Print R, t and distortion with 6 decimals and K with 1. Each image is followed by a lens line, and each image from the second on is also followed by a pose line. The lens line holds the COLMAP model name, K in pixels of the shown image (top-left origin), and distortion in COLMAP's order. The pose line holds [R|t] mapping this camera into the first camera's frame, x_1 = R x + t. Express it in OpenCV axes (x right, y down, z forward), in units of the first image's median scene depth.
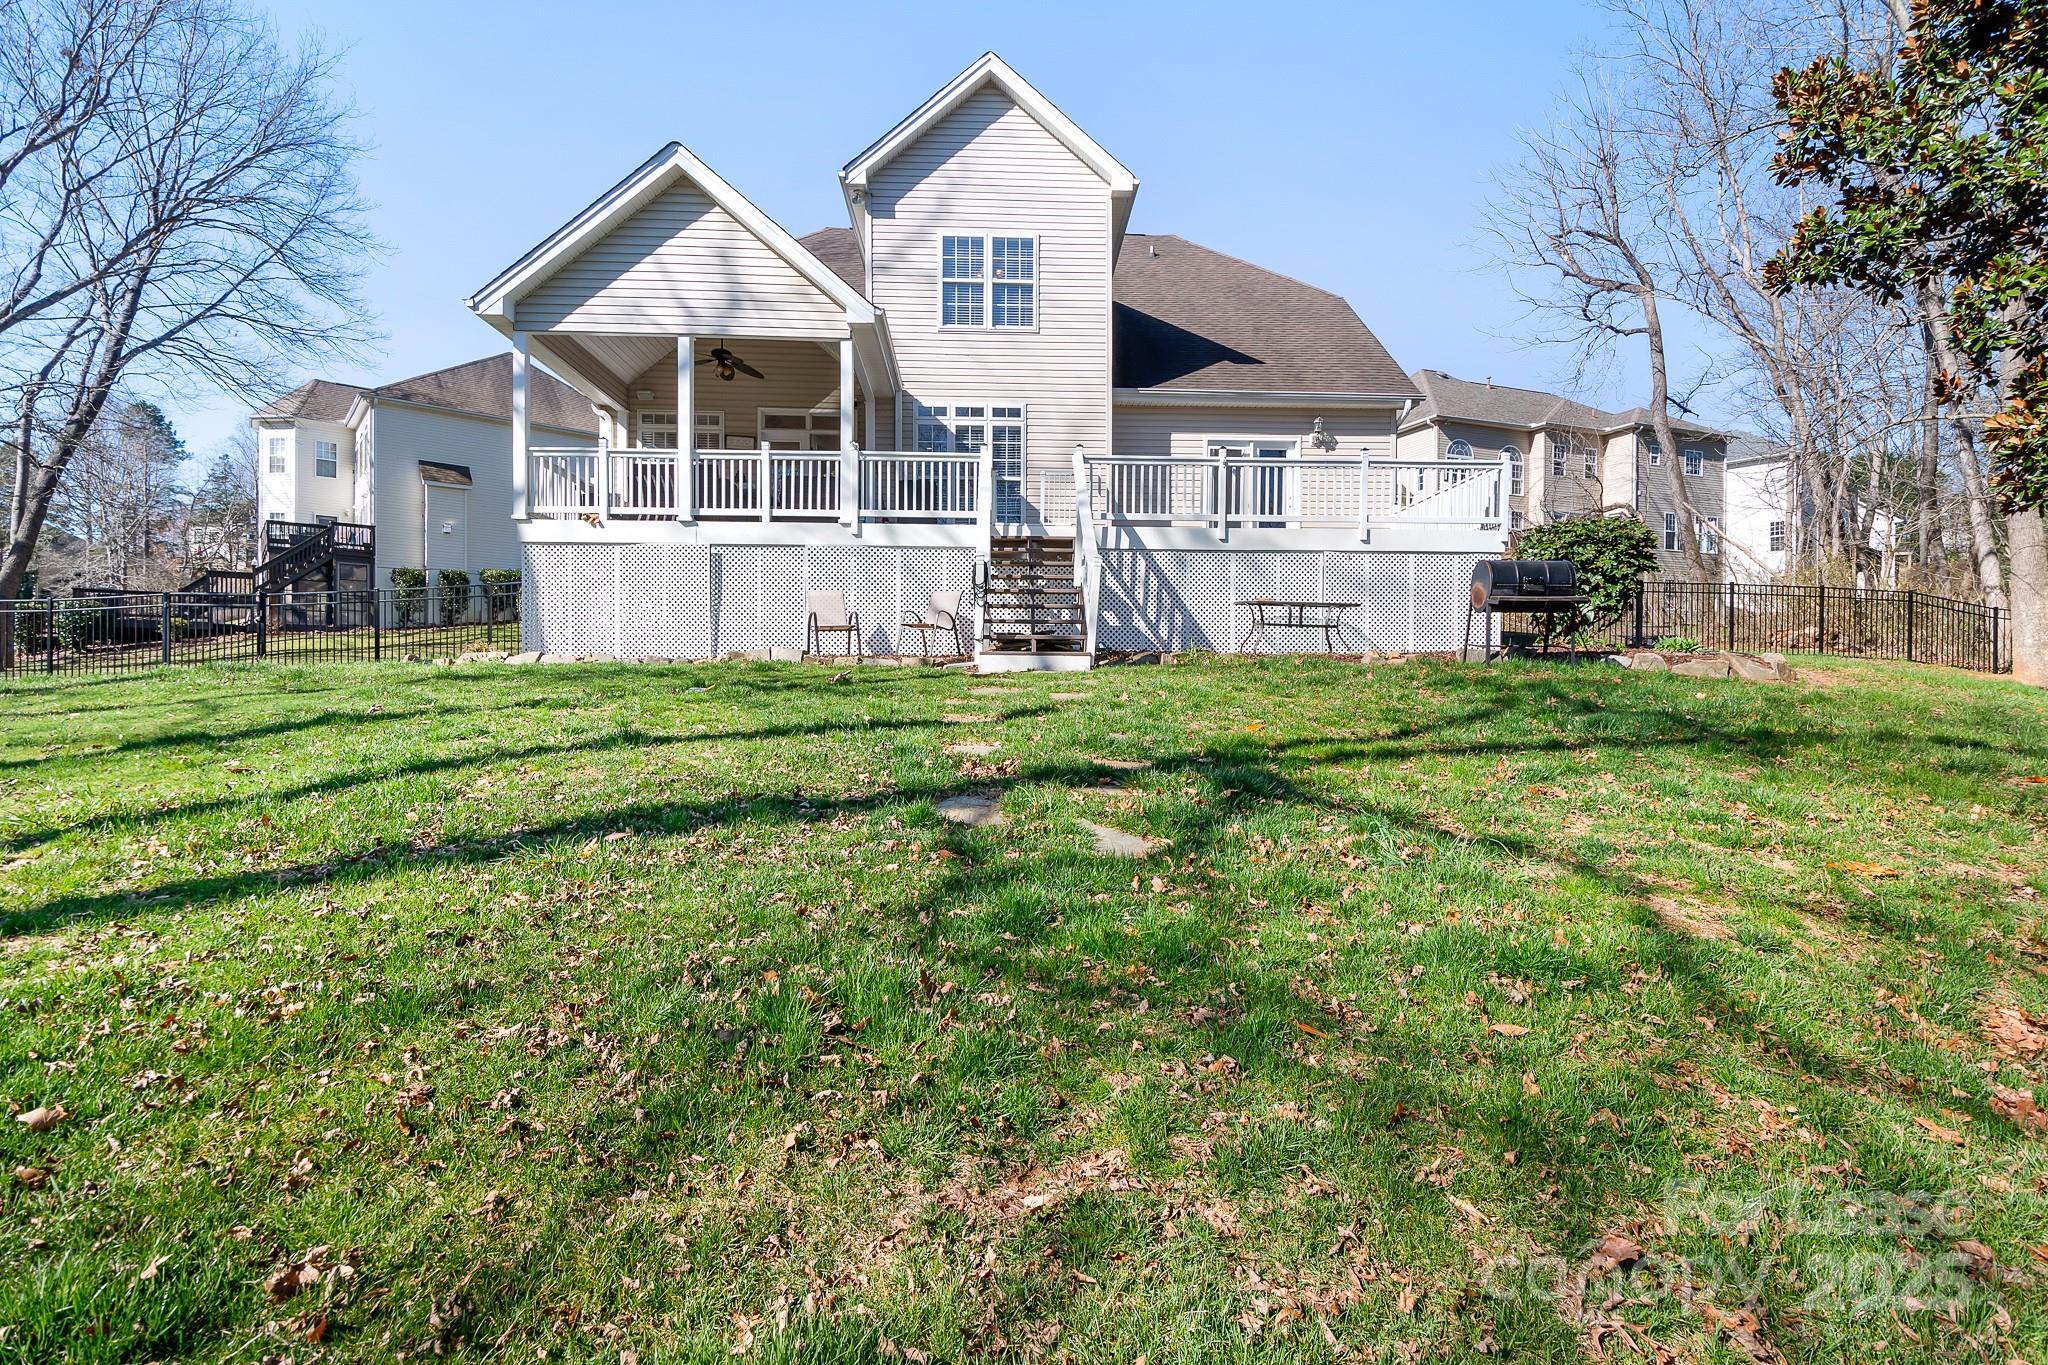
lens RADIAL K [[944.5, 0, 1023.1], [0, 944.5, 687.0], [0, 0, 1]] dist [0.002609, 0.000006]
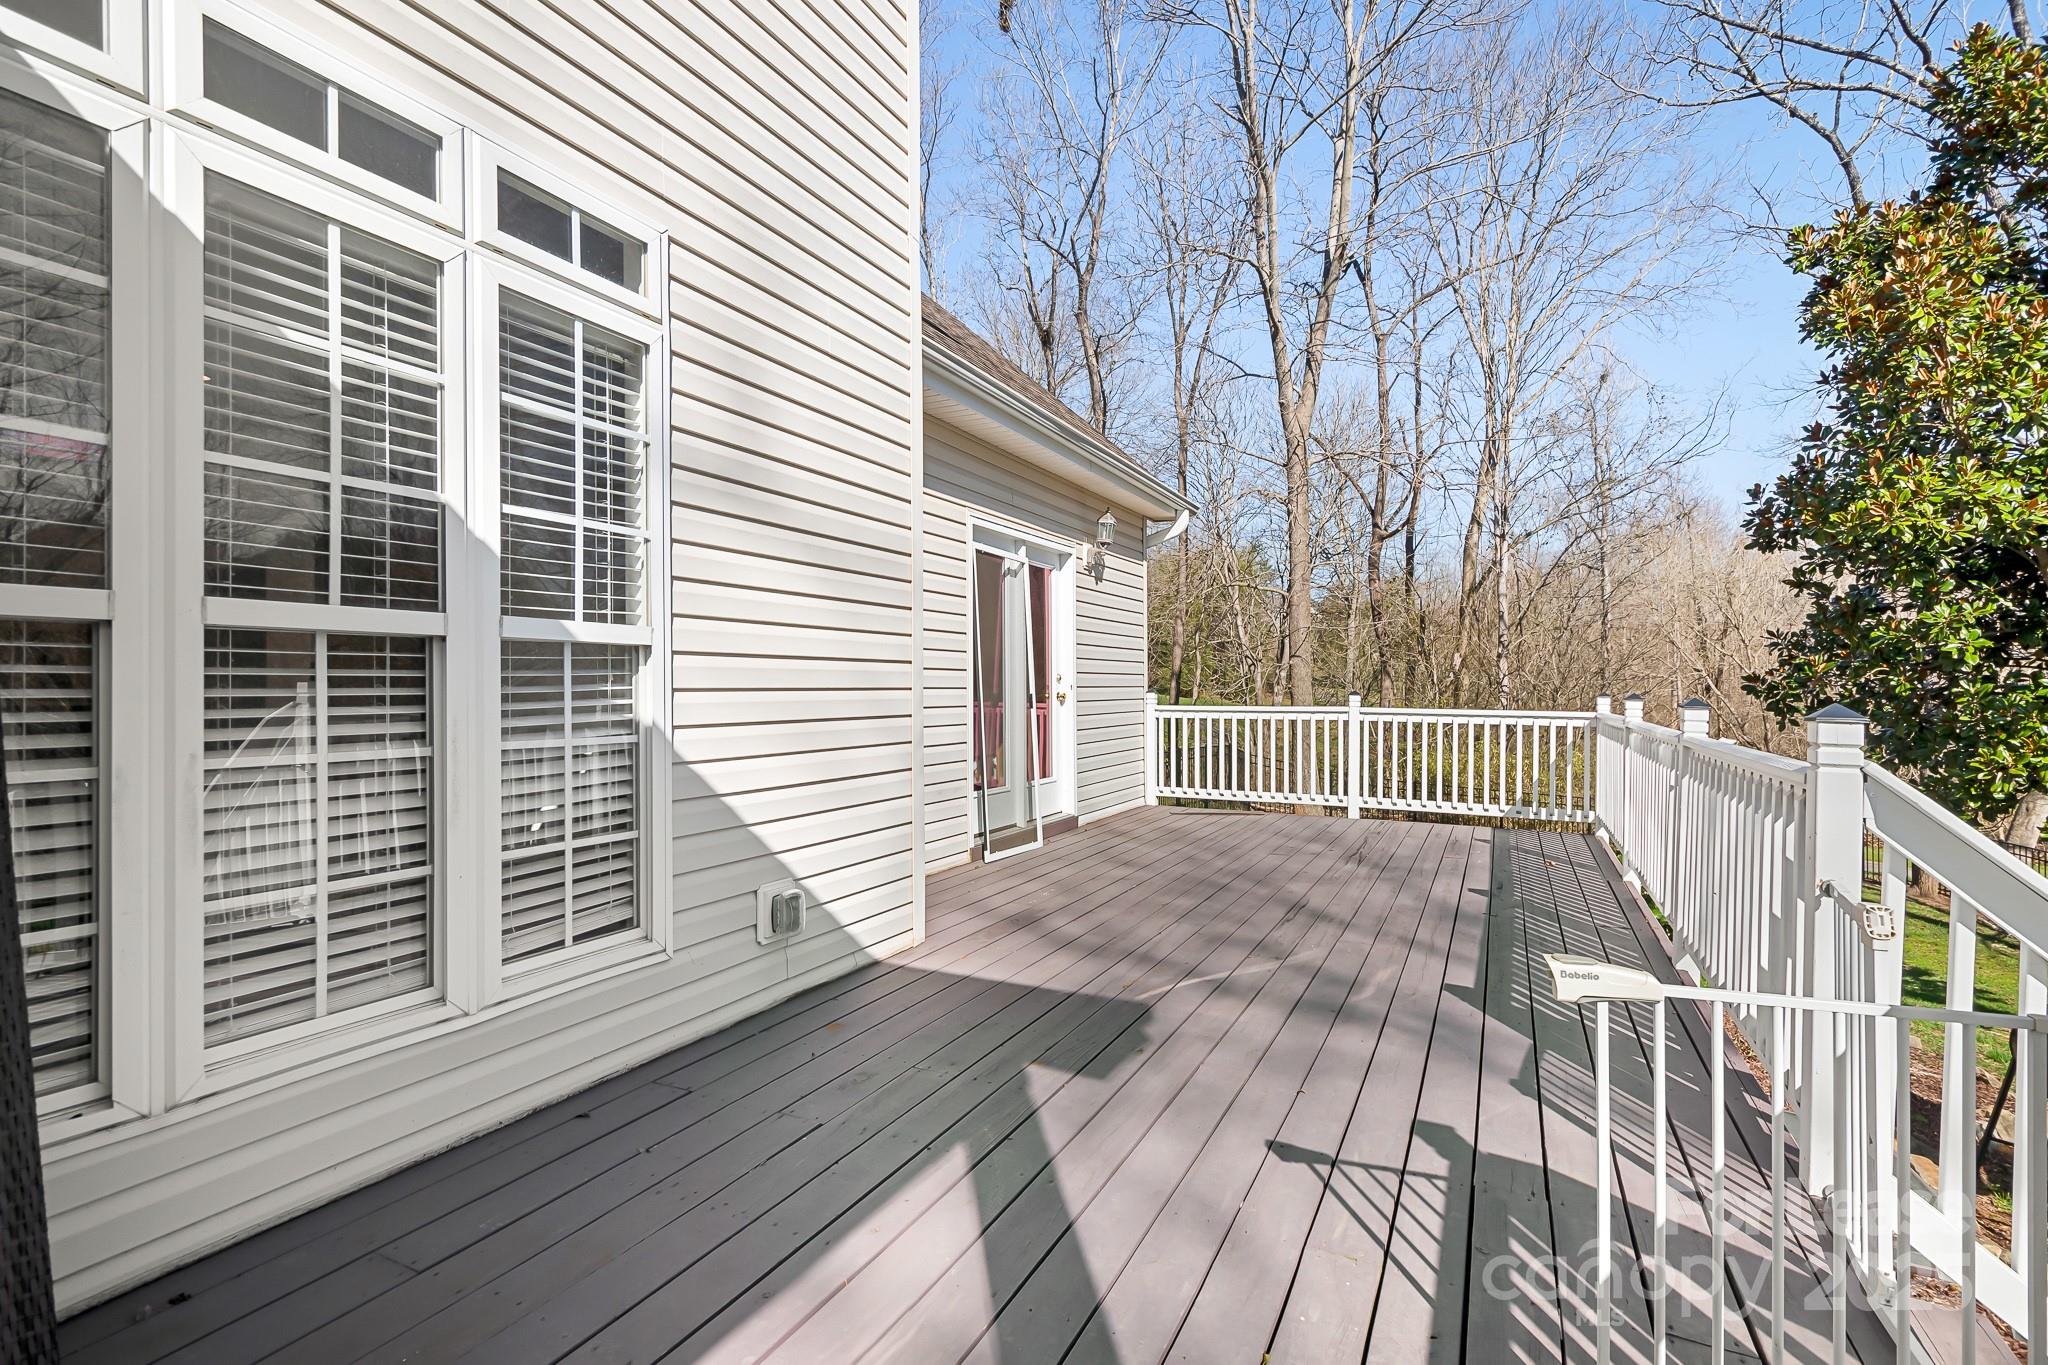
lens RADIAL K [[944.5, 0, 1032.7], [0, 944.5, 688.2], [0, 0, 1]] dist [0.002609, 0.000006]
pose [[0.497029, -0.004463, 0.867722, -0.122270], [0.006066, 0.999980, 0.001668, -0.211804], [-0.867713, 0.004435, 0.497046, 0.851819]]
